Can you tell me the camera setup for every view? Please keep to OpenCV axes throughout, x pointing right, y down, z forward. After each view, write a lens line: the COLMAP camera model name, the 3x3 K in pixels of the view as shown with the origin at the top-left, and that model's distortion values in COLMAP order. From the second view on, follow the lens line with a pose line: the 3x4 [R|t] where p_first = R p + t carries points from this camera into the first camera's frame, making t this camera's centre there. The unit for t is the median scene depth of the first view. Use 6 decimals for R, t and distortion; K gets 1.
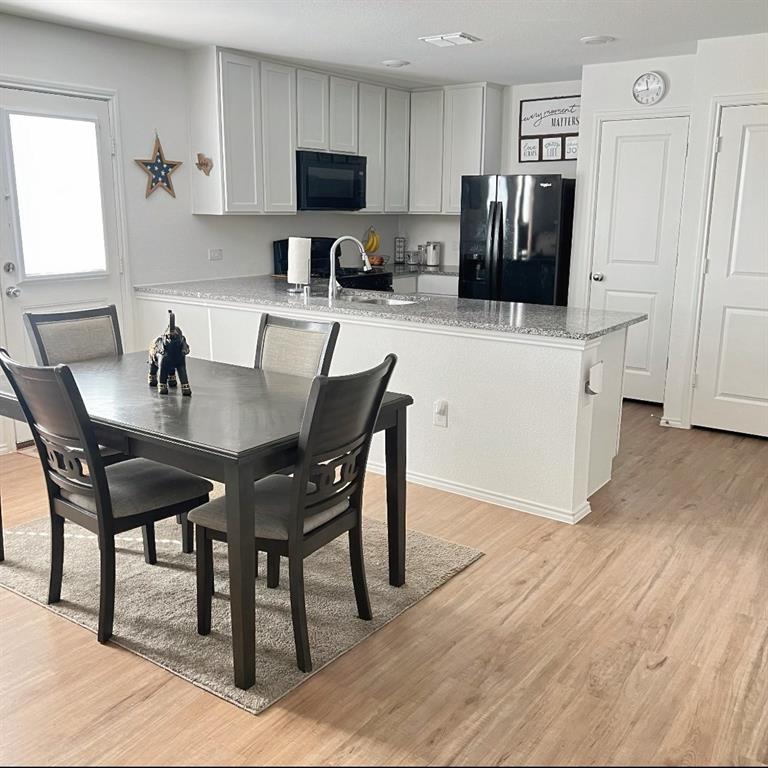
lens RADIAL K [[757.8, 0, 384.0], [0, 757.8, 384.0], [0, 0, 1]] dist [0.012558, -0.012123]
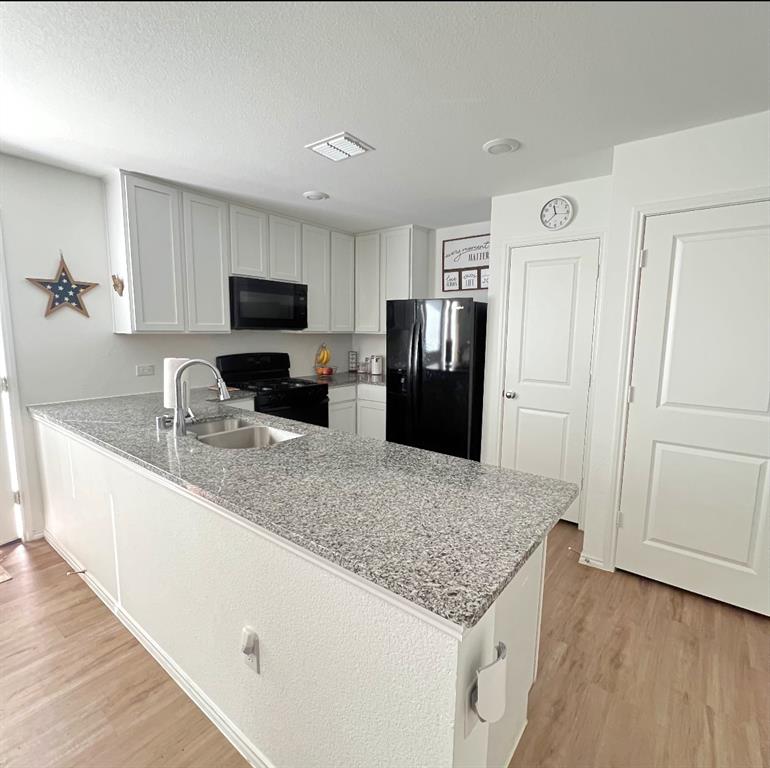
lens RADIAL K [[404.6, 0, 385.0], [0, 404.6, 384.0], [0, 0, 1]] dist [-0.003452, -0.000759]
pose [[0.999114, 0.010476, -0.040750, 0.159368], [-0.014243, 0.995540, -0.093262, -0.120856], [0.039591, 0.093760, 0.994807, 0.525918]]
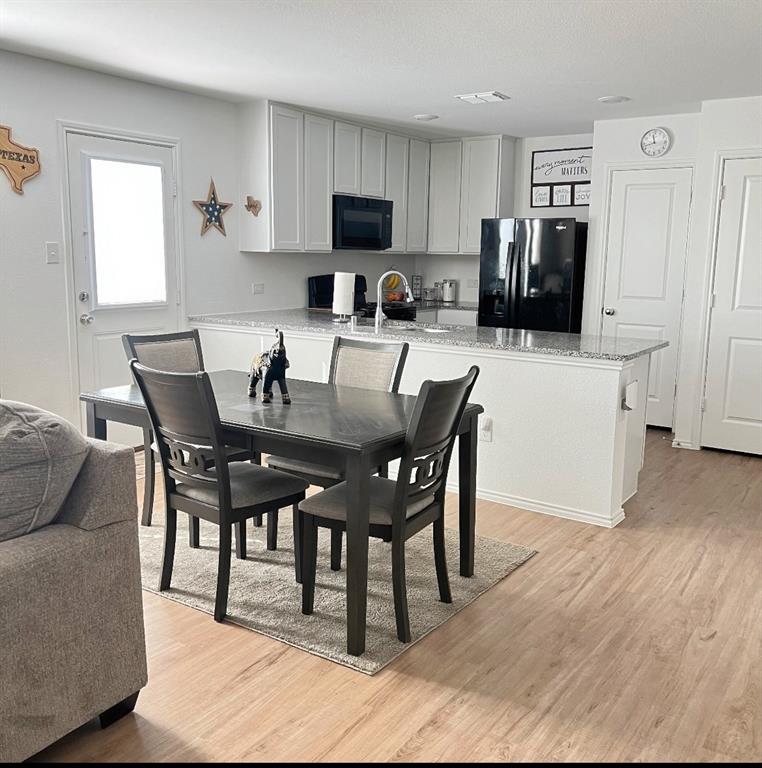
lens RADIAL K [[750.5, 0, 381.0], [0, 750.5, 384.0], [0, 0, 1]] dist [0.010347, -0.010015]
pose [[0.999717, 0.003834, 0.023475, -0.083954], [-0.002550, 0.998513, -0.054463, 0.026377], [-0.023649, 0.054388, 0.998240, -0.073014]]
